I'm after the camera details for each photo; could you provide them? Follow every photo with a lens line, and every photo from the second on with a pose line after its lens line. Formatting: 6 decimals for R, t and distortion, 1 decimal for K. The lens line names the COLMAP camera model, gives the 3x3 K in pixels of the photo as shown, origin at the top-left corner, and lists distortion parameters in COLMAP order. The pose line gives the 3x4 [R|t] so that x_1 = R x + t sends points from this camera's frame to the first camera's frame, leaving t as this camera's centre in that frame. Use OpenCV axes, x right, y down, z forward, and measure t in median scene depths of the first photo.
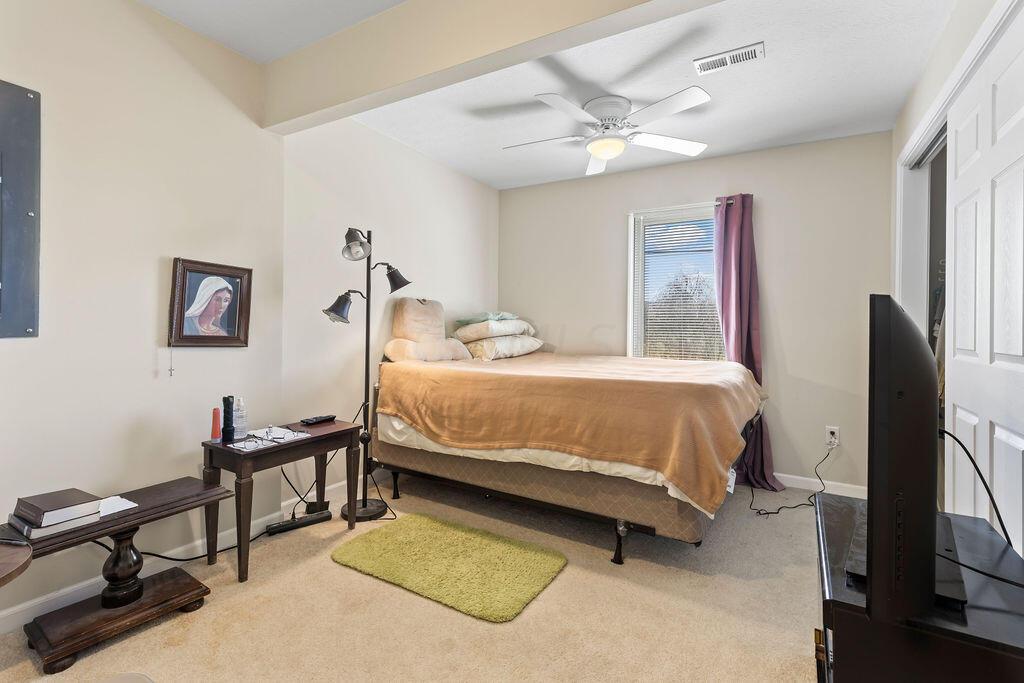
lens RADIAL K [[473.2, 0, 514.2], [0, 473.2, 337.1], [0, 0, 1]] dist [0.004229, 0.000281]
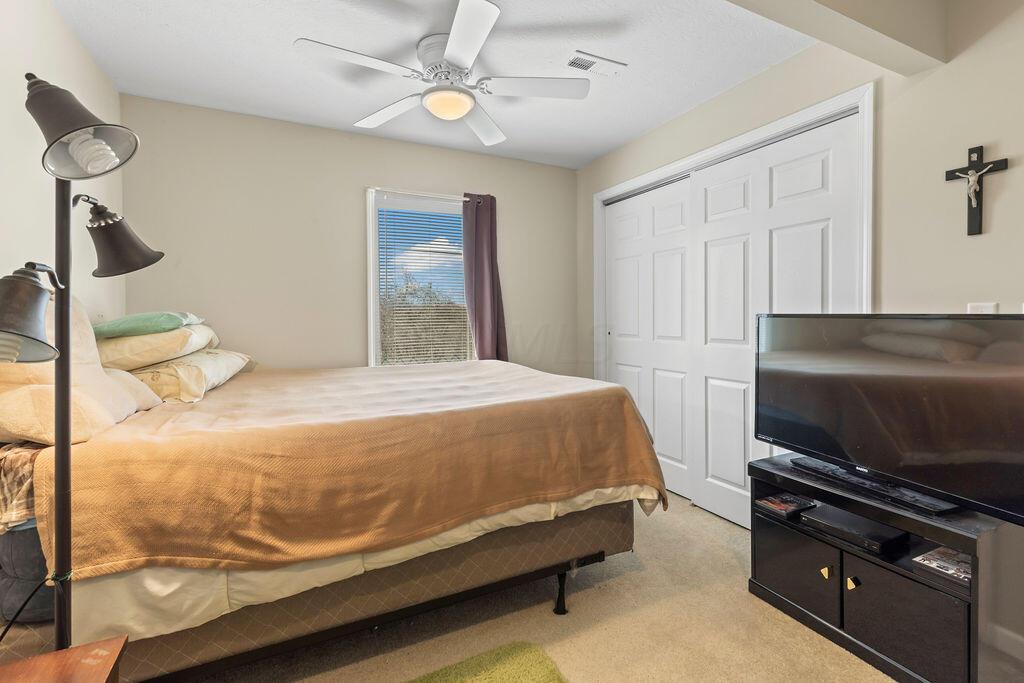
lens RADIAL K [[473.2, 0, 531.8], [0, 473.2, 319.6], [0, 0, 1]] dist [0.004229, 0.000281]
pose [[0.527908, -0.022319, 0.849008, -0.416019], [0.041263, 0.999148, 0.000609, -0.037312], [-0.848298, 0.034711, 0.528380, 0.473356]]
